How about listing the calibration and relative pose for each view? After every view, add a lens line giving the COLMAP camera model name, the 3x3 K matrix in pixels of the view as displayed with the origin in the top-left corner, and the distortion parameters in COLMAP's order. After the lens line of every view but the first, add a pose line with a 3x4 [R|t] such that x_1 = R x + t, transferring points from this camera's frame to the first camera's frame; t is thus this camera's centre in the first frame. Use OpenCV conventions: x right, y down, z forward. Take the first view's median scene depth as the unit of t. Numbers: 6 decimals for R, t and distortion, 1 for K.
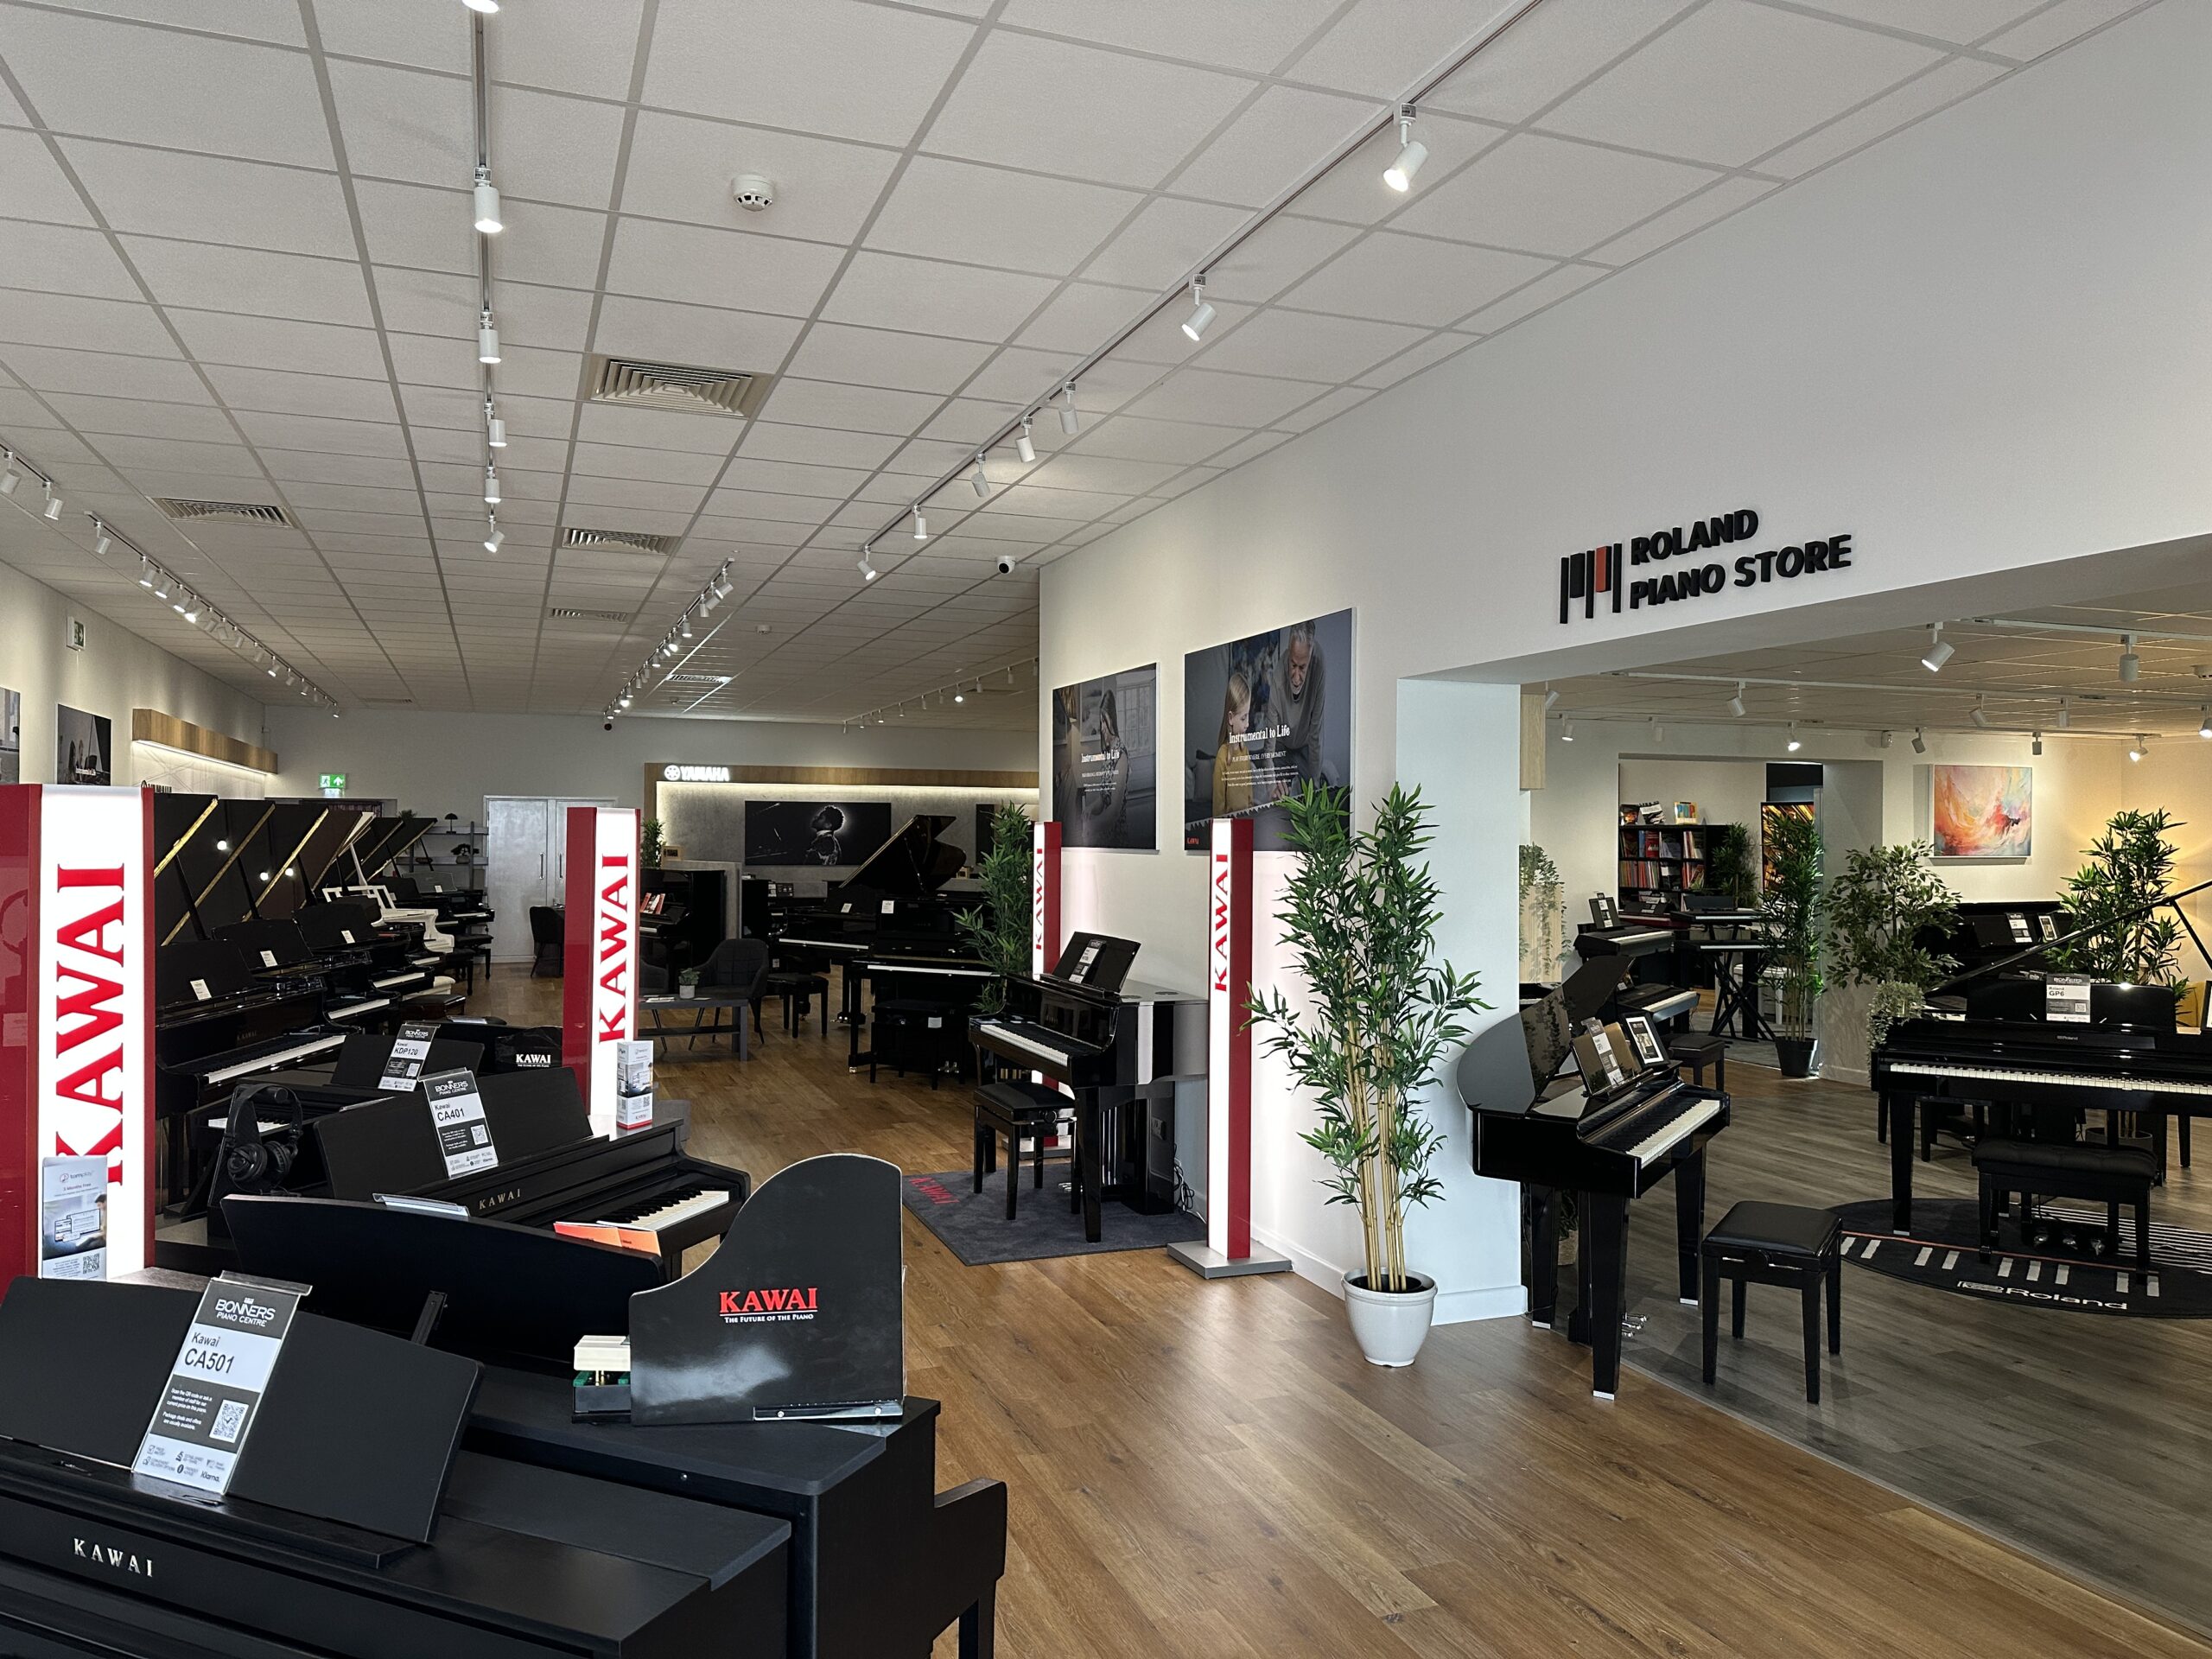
lens RADIAL K [[1562.8, 0, 1113.4], [0, 1562.8, 826.2], [0, 0, 1]] dist [0.030987, -0.045213]
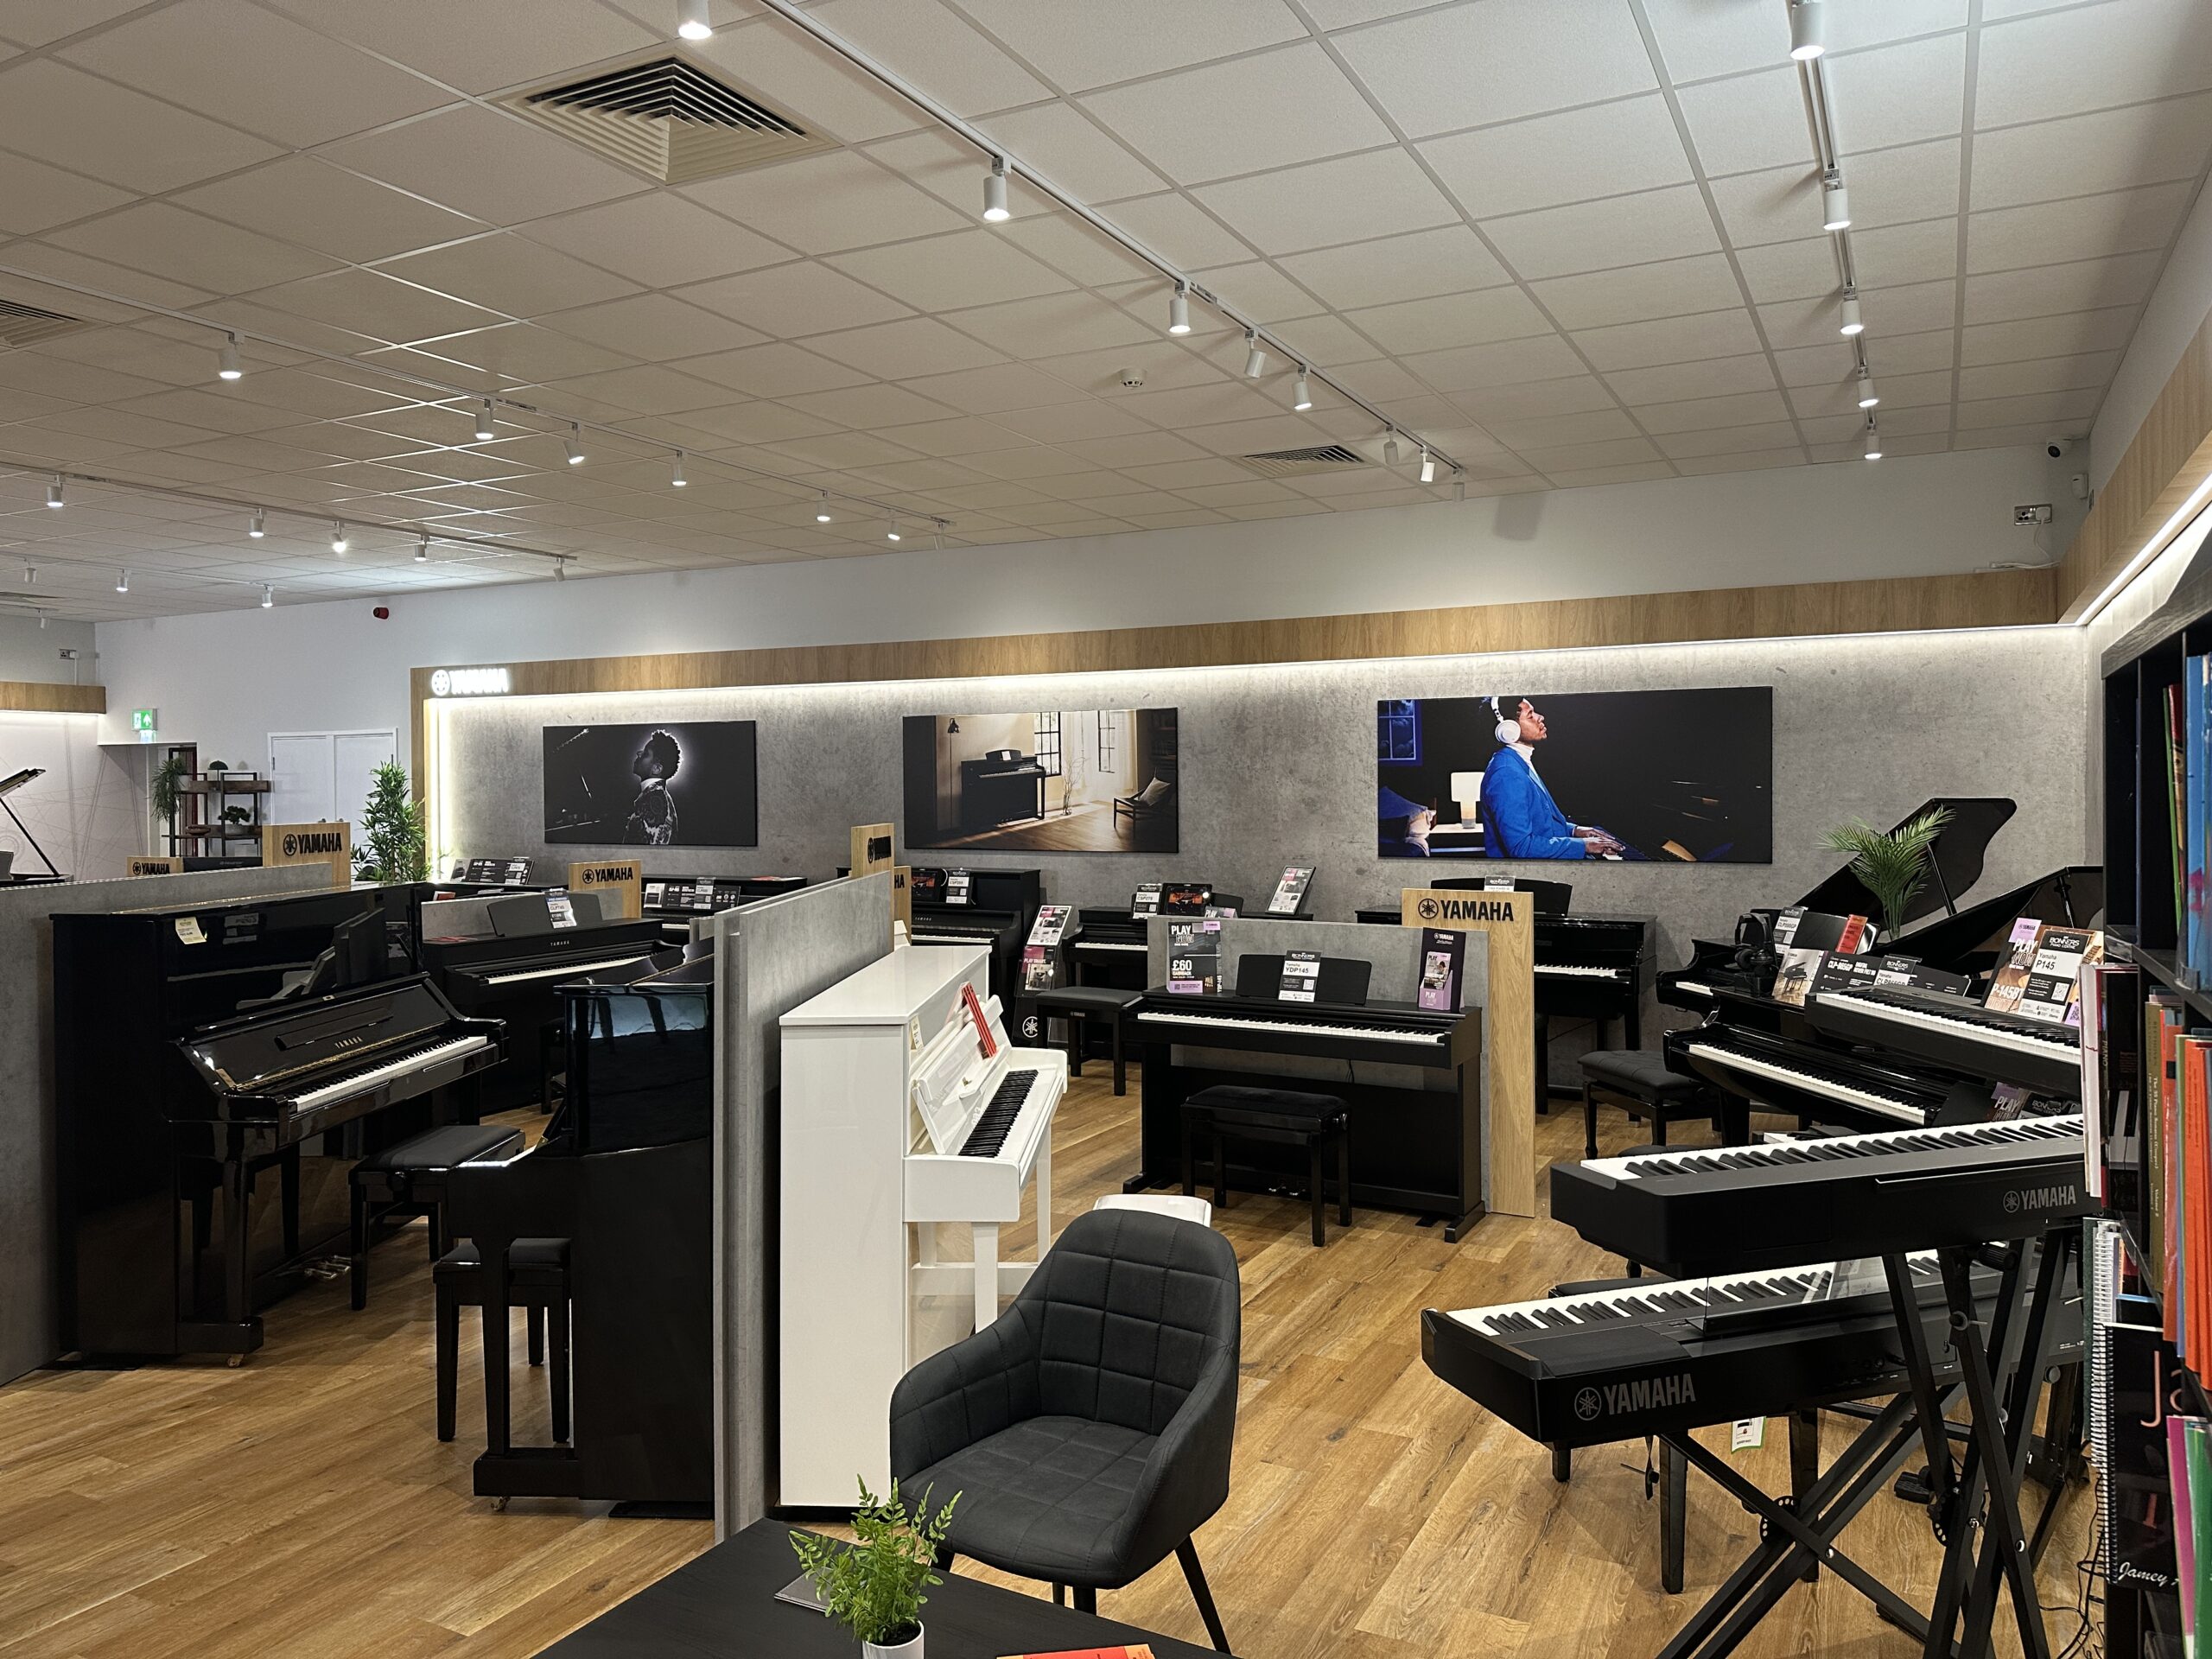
lens RADIAL K [[1562.8, 0, 1098.2], [0, 1562.8, 839.6], [0, 0, 1]] dist [0.030987, -0.045213]
pose [[0.640453, 0.017789, -0.767791, 0.347986], [0.014592, 0.999269, 0.035325, 0.007511], [0.767858, -0.033828, 0.639726, 0.861614]]
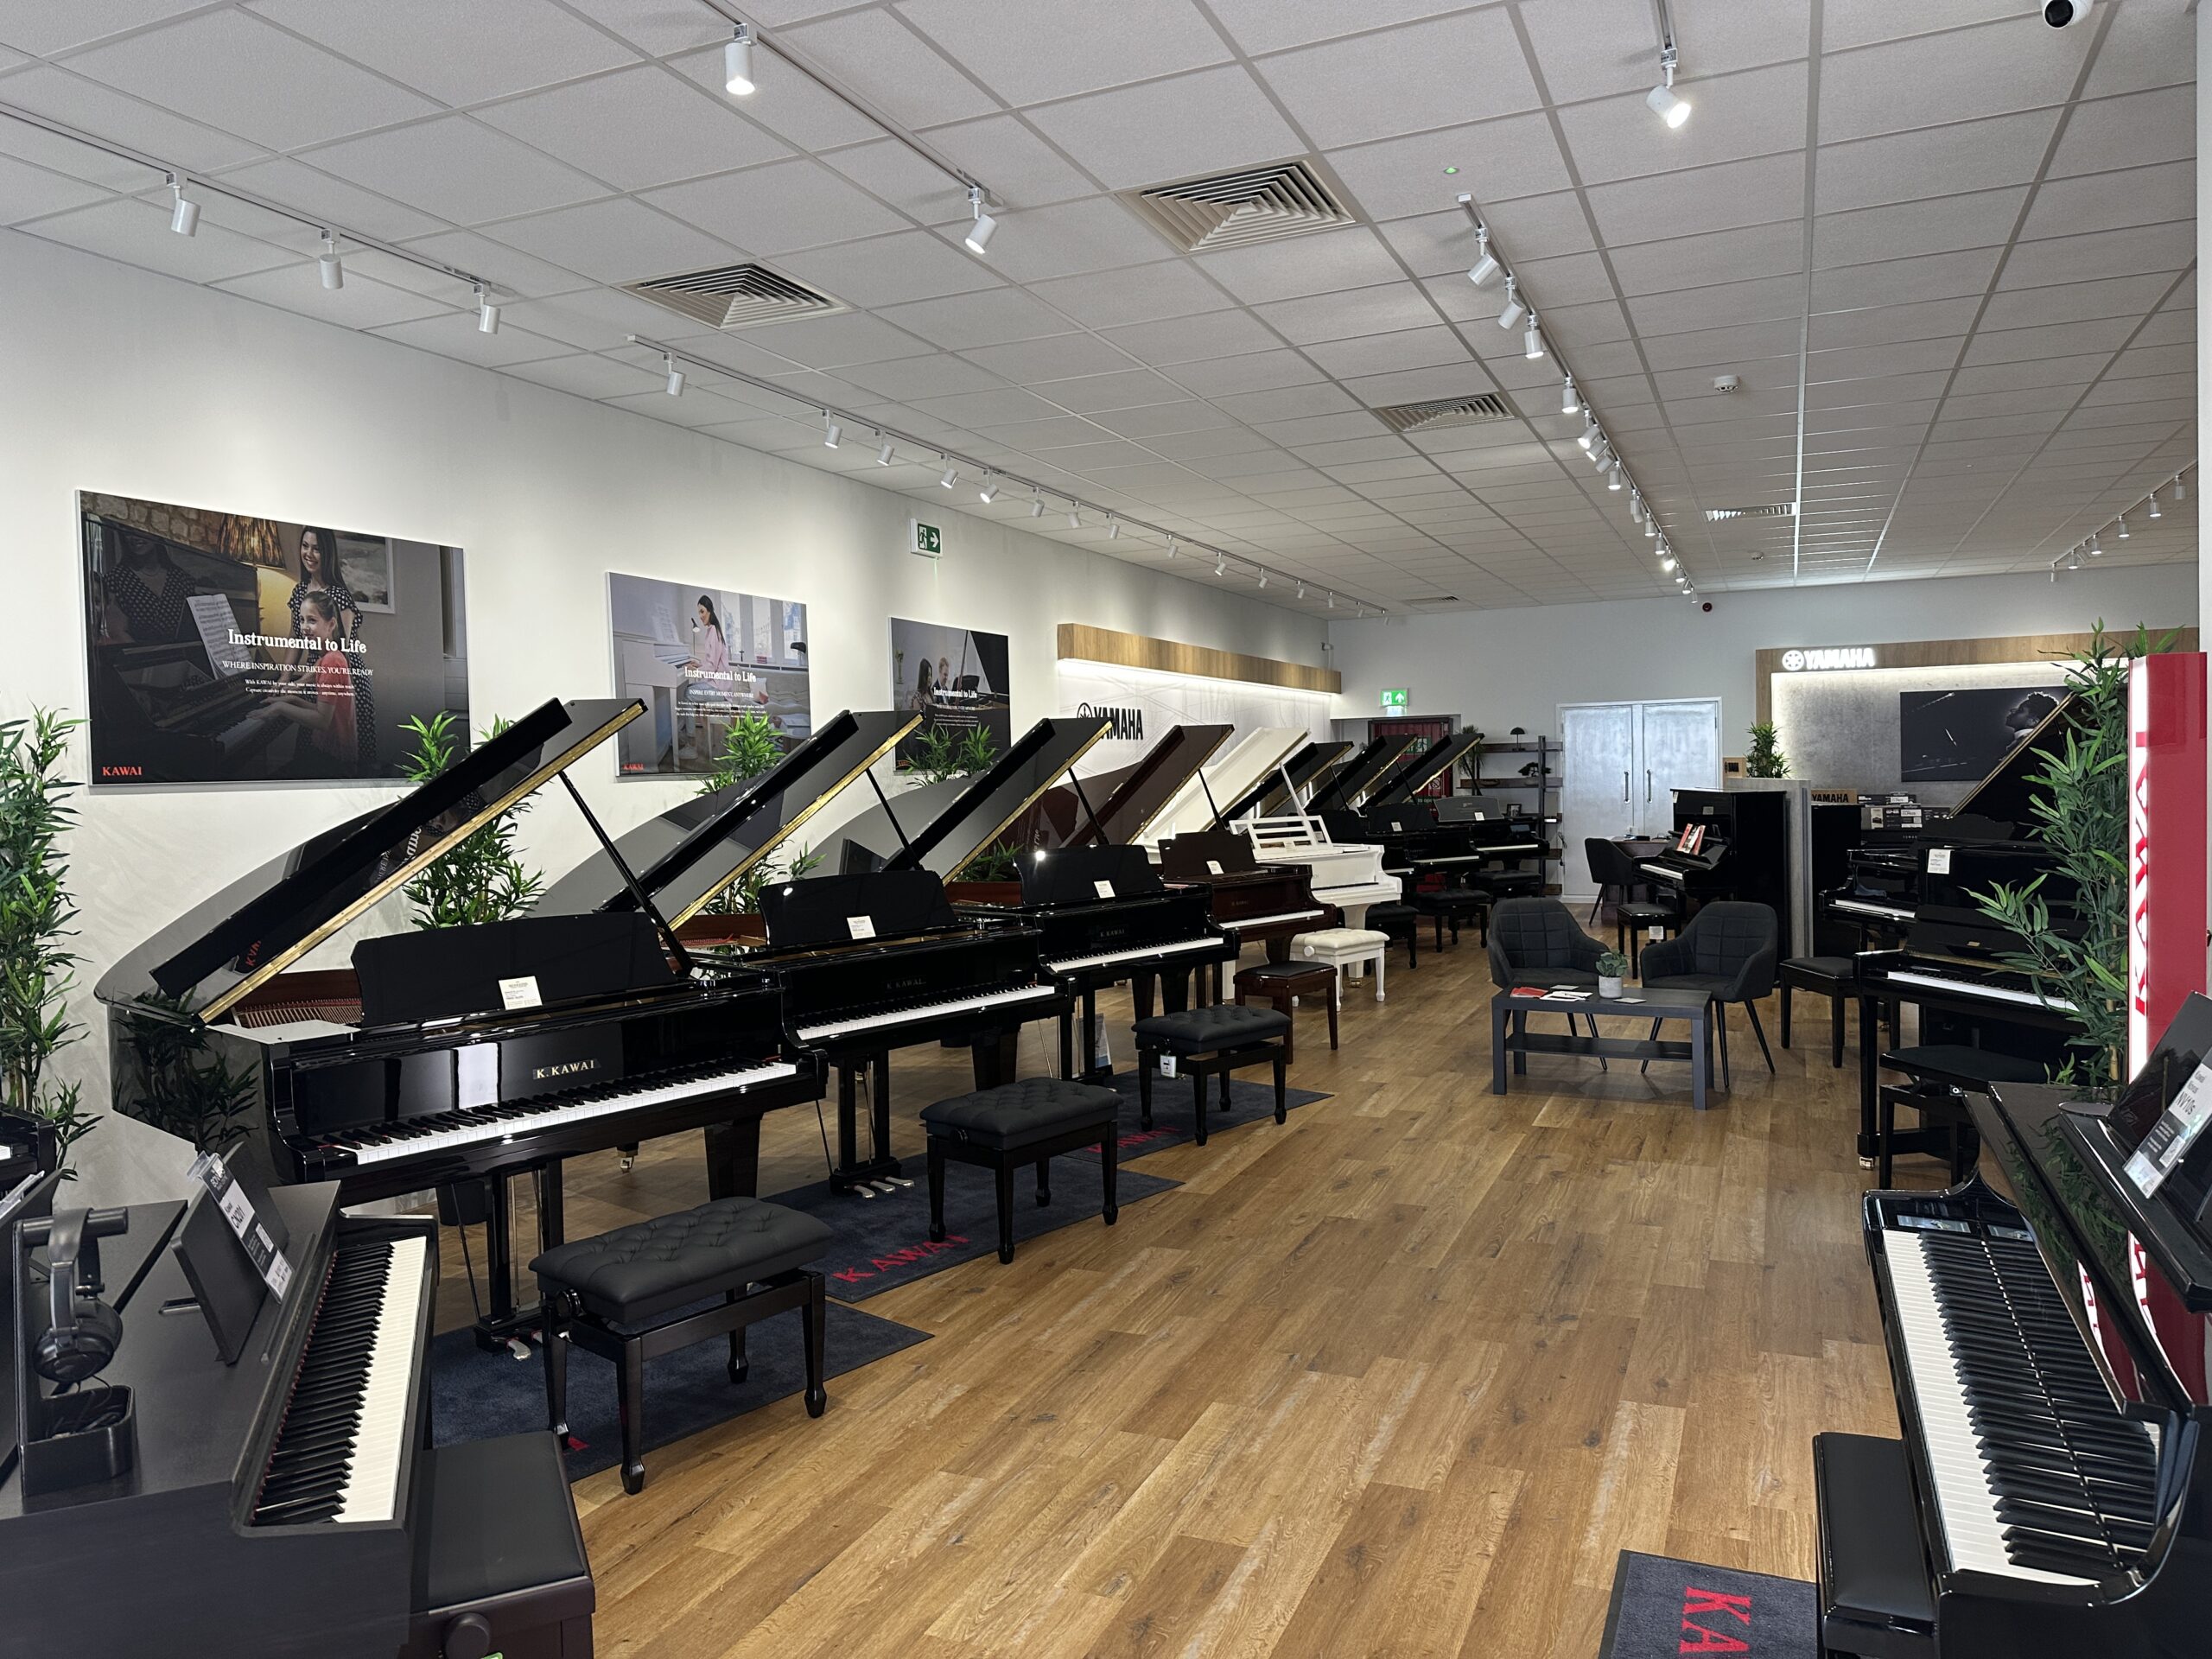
lens RADIAL K [[1562.8, 0, 1102.5], [0, 1562.8, 822.5], [0, 0, 1]] dist [0.030987, -0.045213]
pose [[0.710141, -0.000837, -0.704059, 0.015896], [0.035878, 0.998743, 0.035000, 0.005639], [0.703145, -0.050115, 0.709278, 0.239169]]
